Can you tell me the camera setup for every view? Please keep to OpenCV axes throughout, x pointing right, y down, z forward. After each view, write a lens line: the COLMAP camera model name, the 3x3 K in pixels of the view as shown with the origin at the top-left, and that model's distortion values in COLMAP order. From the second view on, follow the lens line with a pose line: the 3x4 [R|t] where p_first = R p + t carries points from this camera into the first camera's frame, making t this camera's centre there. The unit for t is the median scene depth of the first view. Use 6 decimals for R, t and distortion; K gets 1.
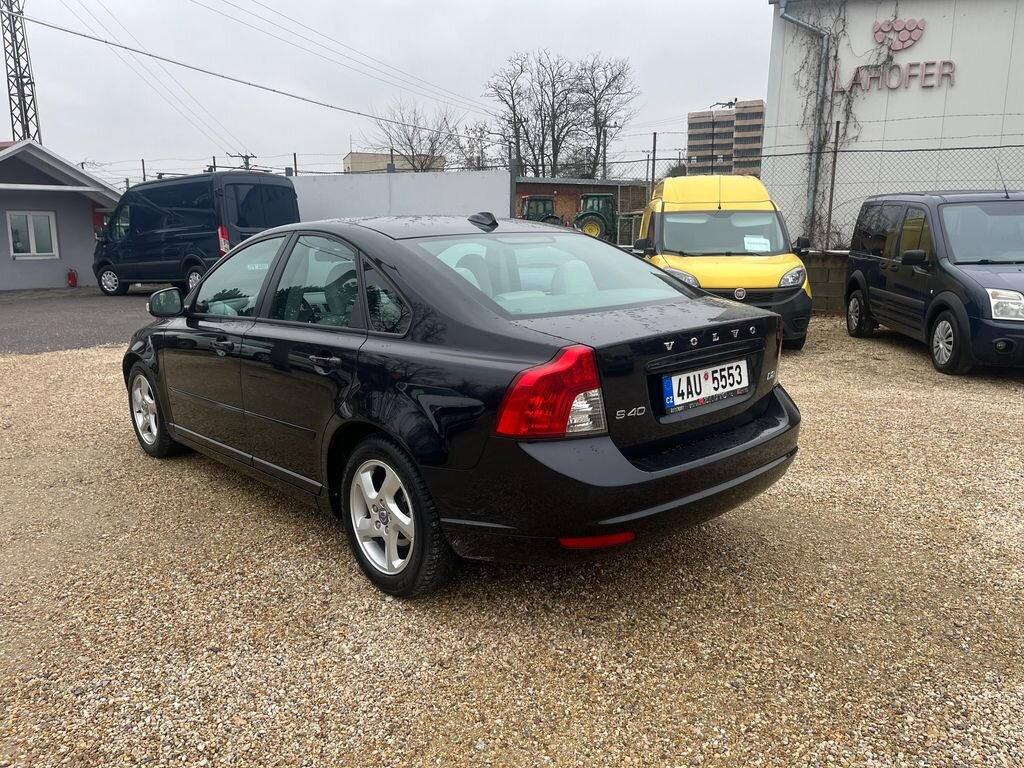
lens RADIAL K [[769.3, 0, 517.7], [0, 769.3, 385.5], [0, 0, 1]] dist [0.059541, -0.071287]
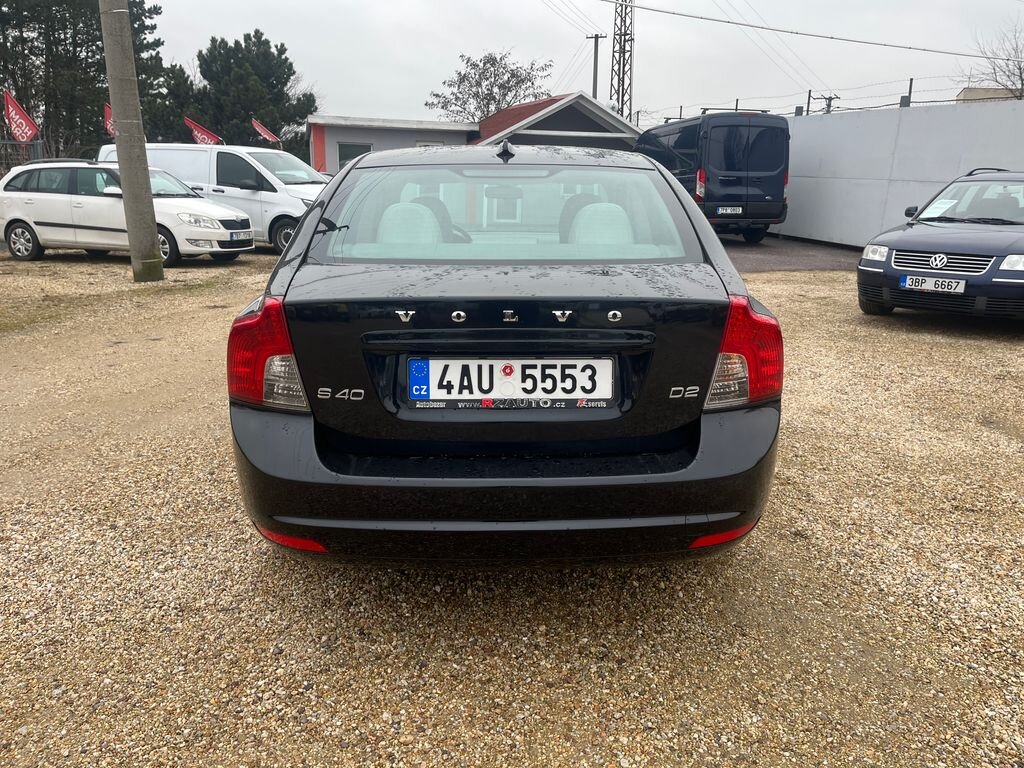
lens RADIAL K [[769.3, 0, 540.2], [0, 769.3, 389.9], [0, 0, 1]] dist [0.059541, -0.071287]
pose [[0.759159, 0.192026, -0.621936, 0.696385], [-0.148562, 0.981390, 0.121669, -0.082805], [0.633725, 0.000030, 0.773558, 0.468549]]
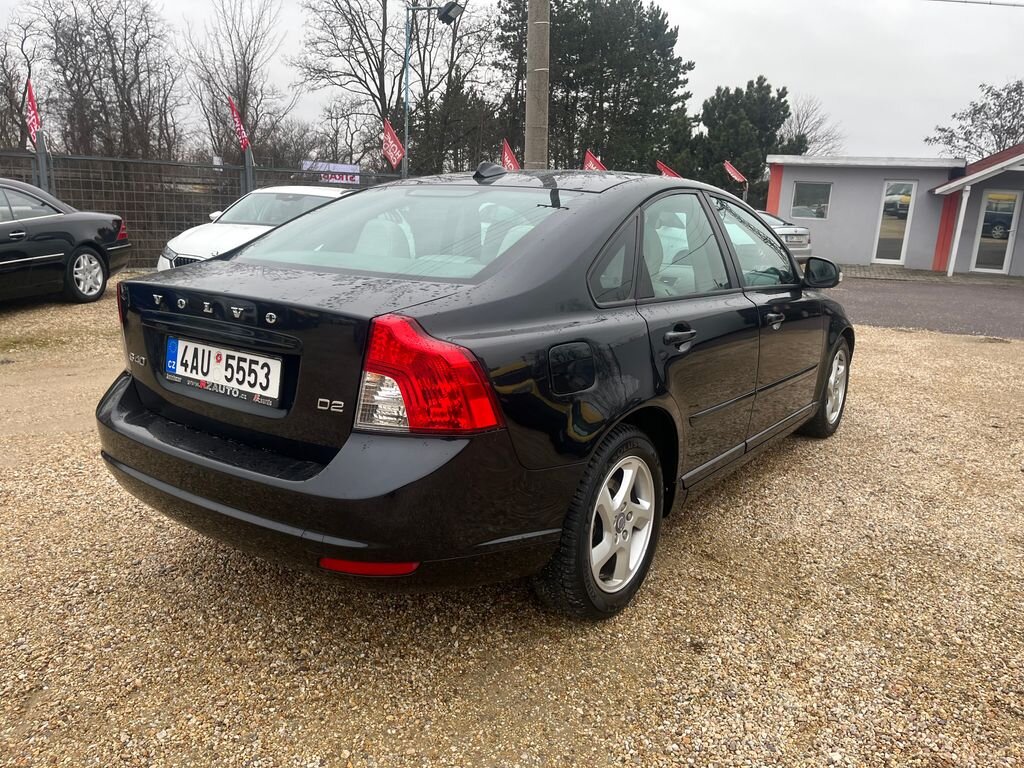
lens RADIAL K [[769.3, 0, 518.4], [0, 769.3, 386.6], [0, 0, 1]] dist [0.059541, -0.071287]
pose [[0.214919, 0.241313, -0.946350, 1.038644], [-0.229370, 0.954362, 0.191266, -0.199601], [0.949315, 0.175957, 0.260460, 1.072386]]
